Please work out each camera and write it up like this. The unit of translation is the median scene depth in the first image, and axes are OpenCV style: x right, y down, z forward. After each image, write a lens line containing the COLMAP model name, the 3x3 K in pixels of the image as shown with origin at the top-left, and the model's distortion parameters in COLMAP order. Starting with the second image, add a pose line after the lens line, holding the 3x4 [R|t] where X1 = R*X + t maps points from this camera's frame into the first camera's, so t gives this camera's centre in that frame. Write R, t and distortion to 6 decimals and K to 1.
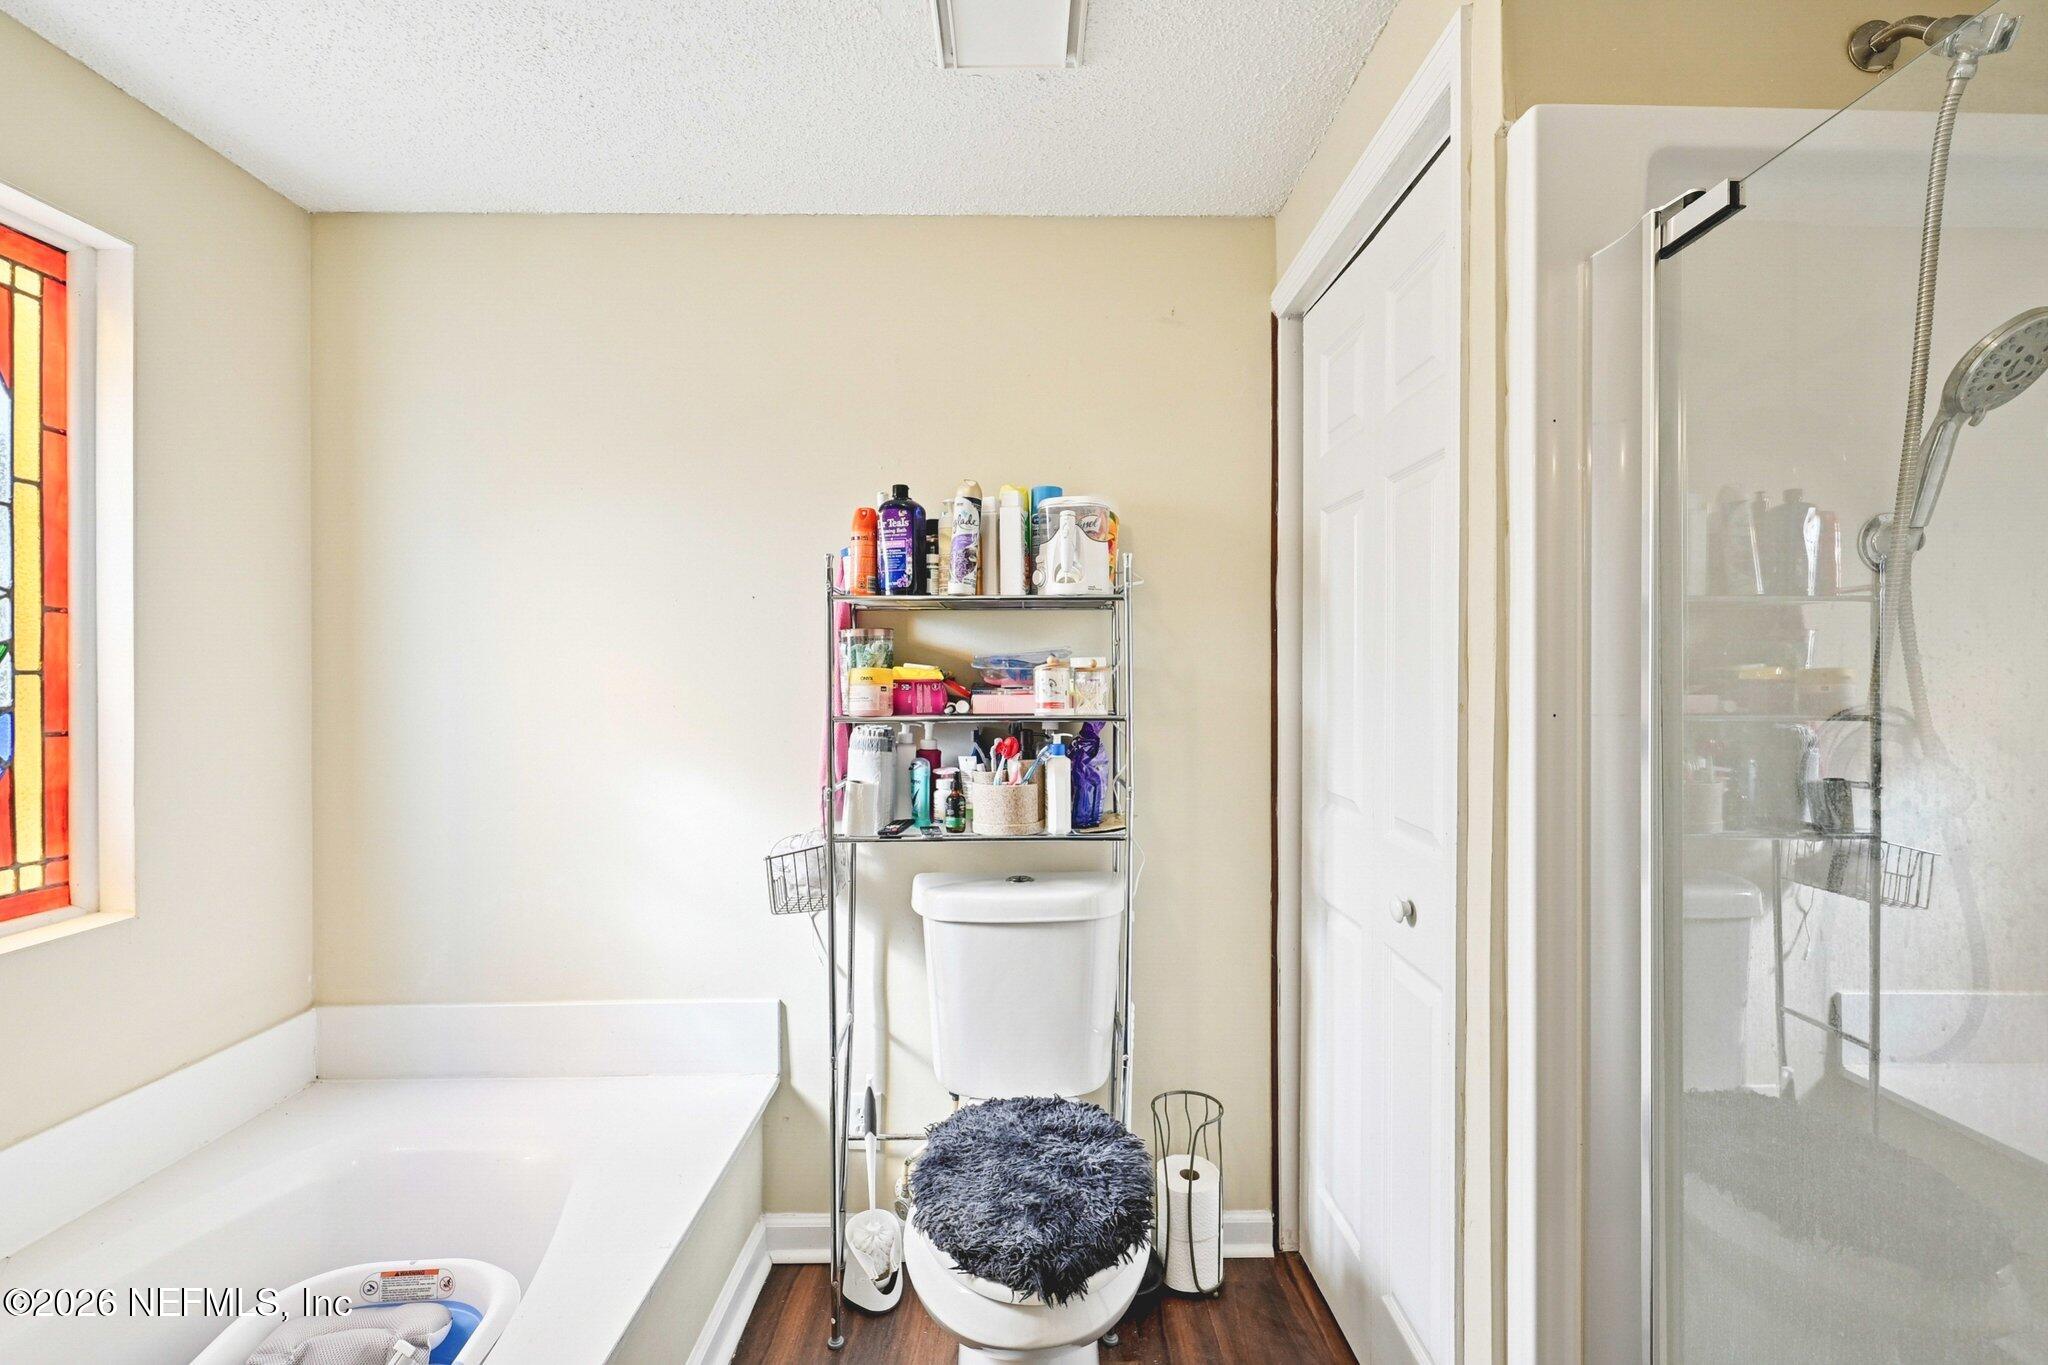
lens RADIAL K [[919.2, 0, 1028.8], [0, 919.2, 681.4], [0, 0, 1]] dist [0.000211, -0.000718]
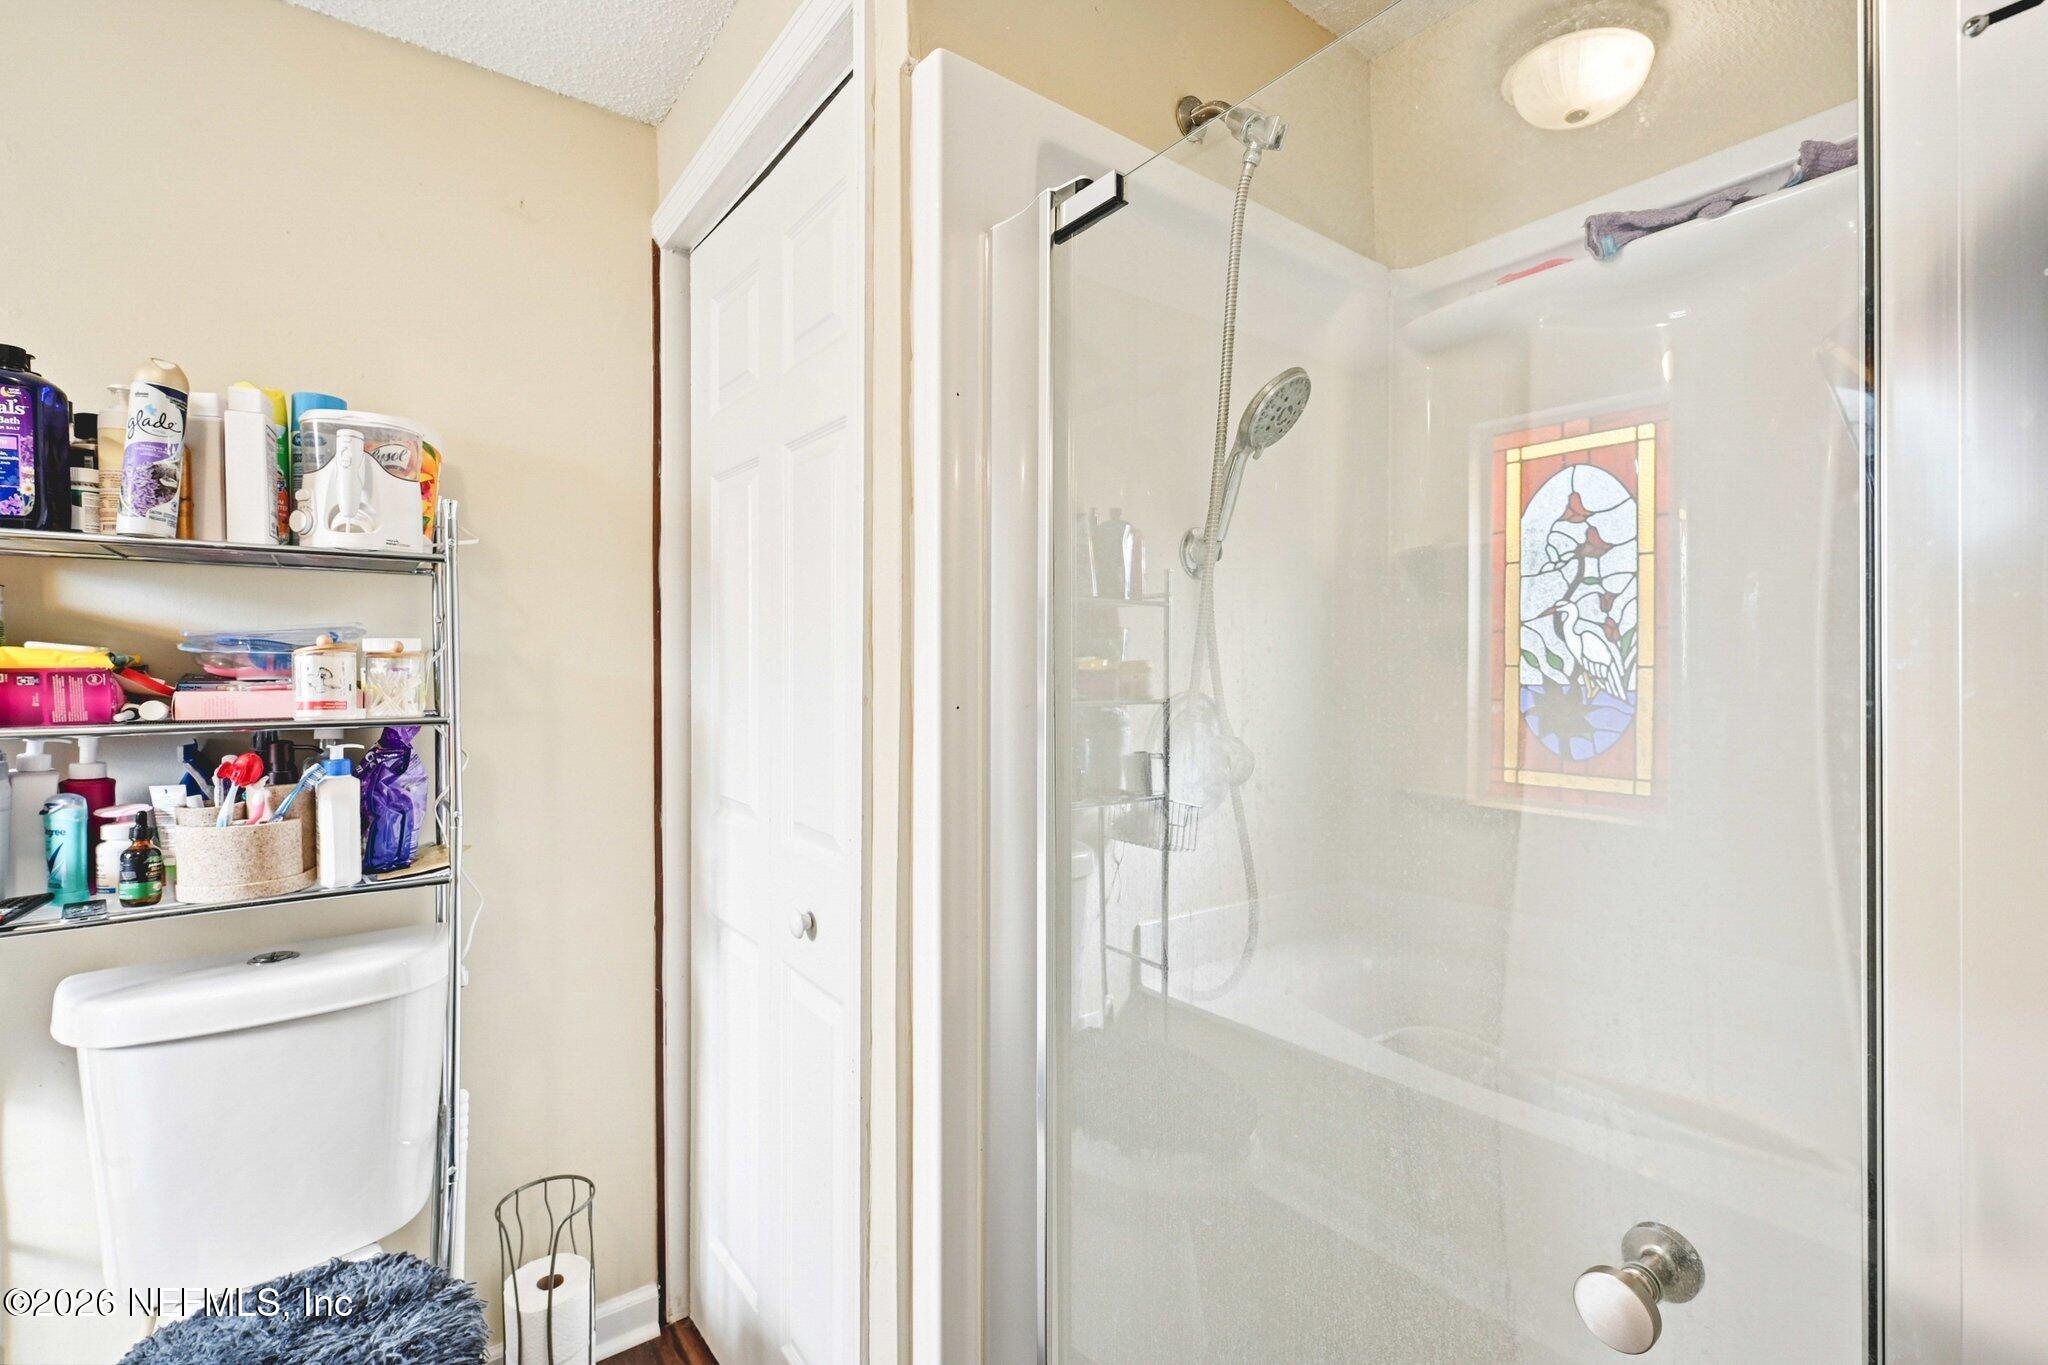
lens RADIAL K [[919.2, 0, 1028.8], [0, 919.2, 681.4], [0, 0, 1]] dist [0.000211, -0.000718]
pose [[0.804985, -0.006065, 0.593264, 0.040737], [-0.000364, 0.999943, 0.010716, 0.000006], [-0.593295, -0.008843, 0.804937, 0.113949]]
